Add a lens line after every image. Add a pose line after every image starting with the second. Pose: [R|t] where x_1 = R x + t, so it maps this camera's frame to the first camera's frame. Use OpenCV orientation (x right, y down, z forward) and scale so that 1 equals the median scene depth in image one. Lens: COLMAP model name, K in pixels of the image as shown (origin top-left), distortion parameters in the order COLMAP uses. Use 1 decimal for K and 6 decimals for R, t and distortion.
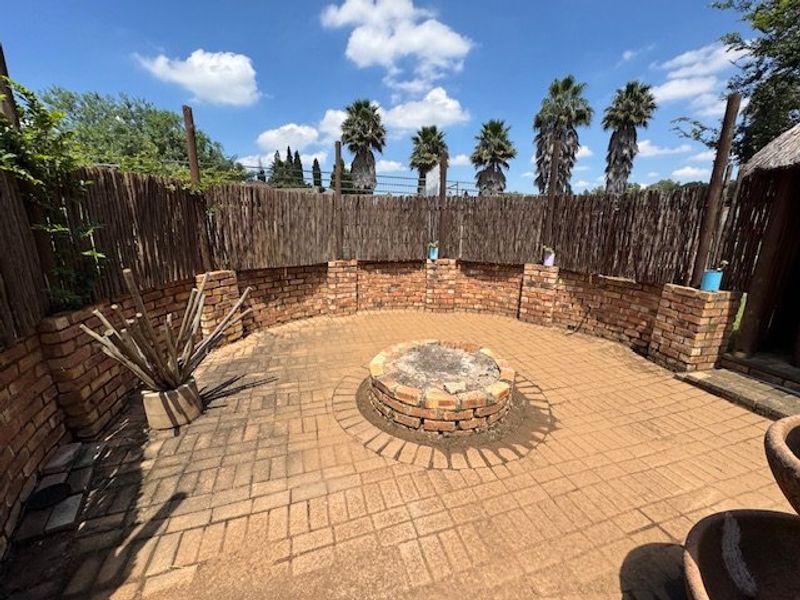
lens RADIAL K [[319.6, 0, 401.0], [0, 319.6, 299.8], [0, 0, 1]] dist [-0.002083, -0.000042]
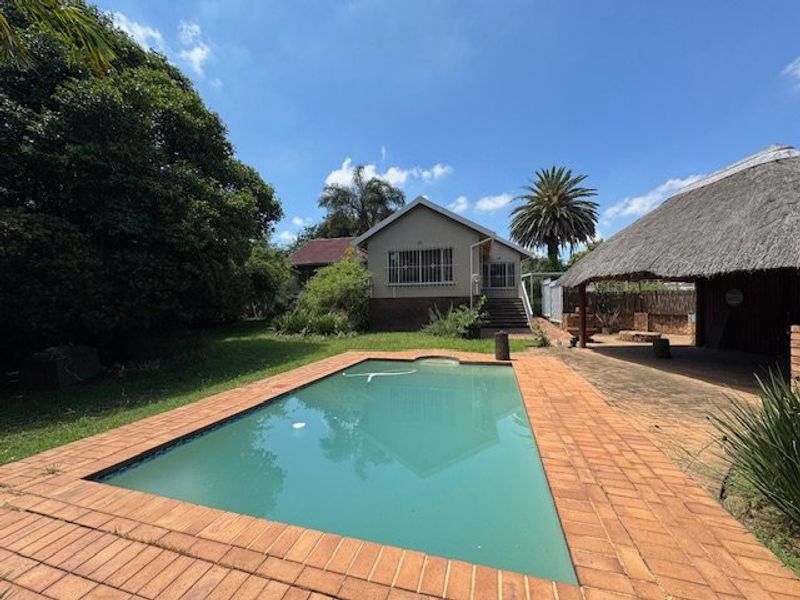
lens RADIAL K [[319.6, 0, 401.0], [0, 319.6, 299.8], [0, 0, 1]] dist [-0.002083, -0.000042]
pose [[-0.277450, -0.011658, -0.960669, 0.629444], [-0.227047, 0.972398, 0.053772, 0.033874], [0.933526, 0.233036, -0.272439, -0.108148]]
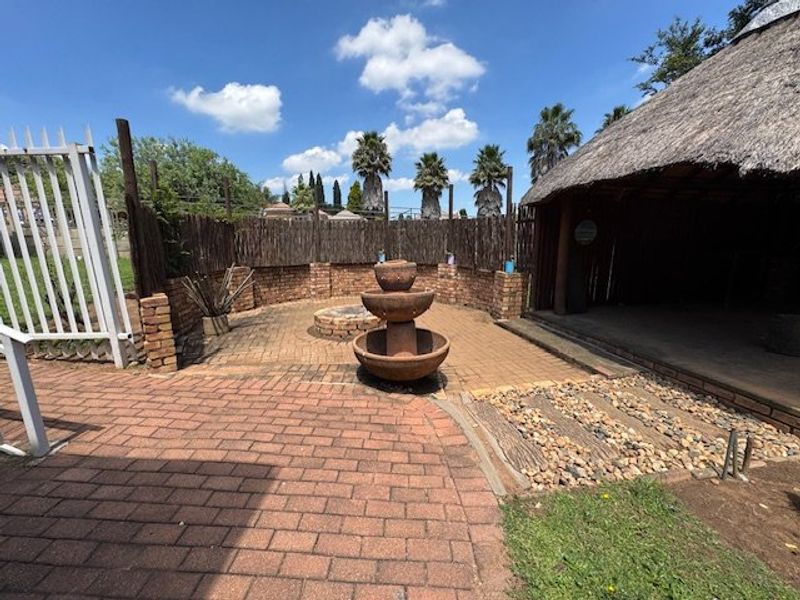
lens RADIAL K [[319.6, 0, 401.0], [0, 319.6, 299.8], [0, 0, 1]] dist [-0.002083, -0.000042]
pose [[0.997987, -0.002783, -0.063351, 0.066721], [-0.000374, 0.998761, -0.049767, 0.028874], [0.063411, 0.049690, 0.996750, -0.108494]]
